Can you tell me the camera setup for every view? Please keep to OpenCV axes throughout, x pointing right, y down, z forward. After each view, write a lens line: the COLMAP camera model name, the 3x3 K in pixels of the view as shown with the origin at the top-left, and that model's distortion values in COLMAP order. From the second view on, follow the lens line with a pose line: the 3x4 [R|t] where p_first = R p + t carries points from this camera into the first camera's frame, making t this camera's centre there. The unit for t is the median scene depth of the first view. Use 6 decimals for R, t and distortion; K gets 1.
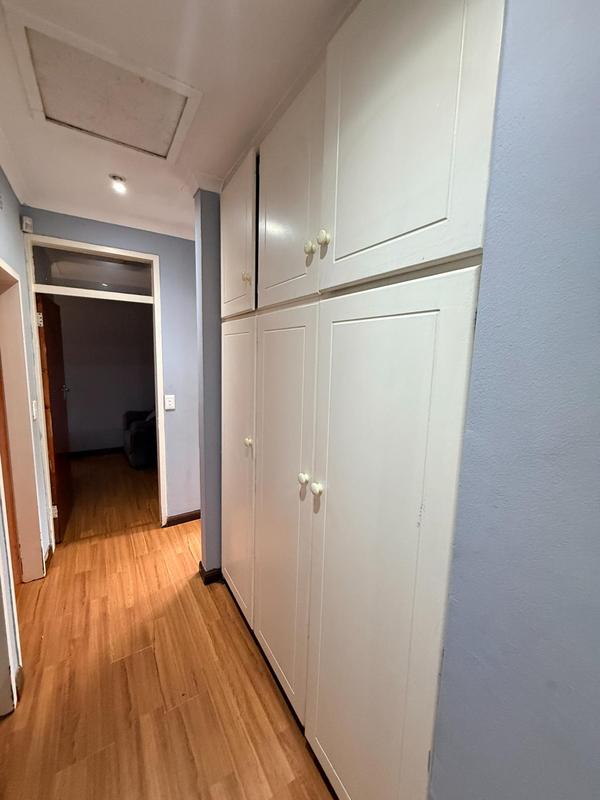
lens RADIAL K [[321.1, 0, 300.8], [0, 321.1, 397.3], [0, 0, 1]] dist [-0.002366, 0.000244]
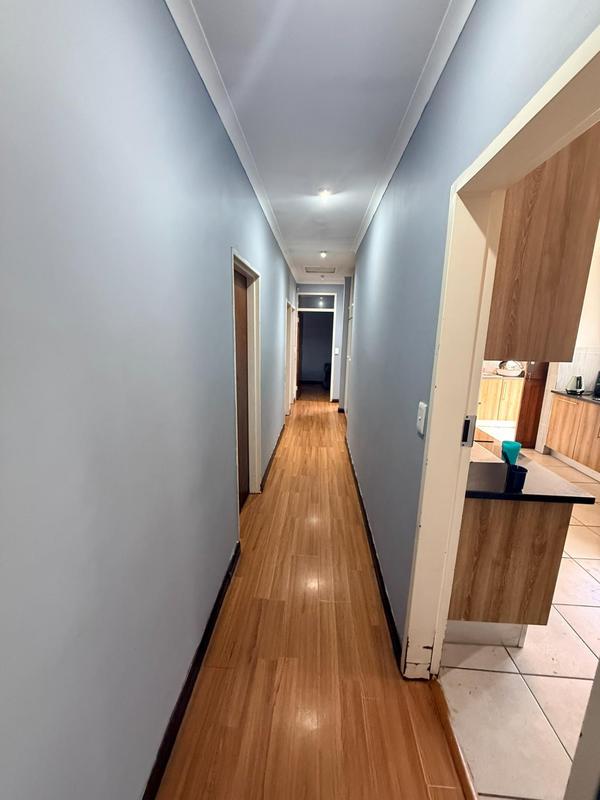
lens RADIAL K [[321.1, 0, 300.0], [0, 321.1, 397.2], [0, 0, 1]] dist [-0.002366, 0.000244]
pose [[0.808346, 0.110254, -0.578292, 0.930549], [-0.080263, 0.993774, 0.077274, 0.220116], [0.583211, -0.016049, 0.812162, -1.324081]]
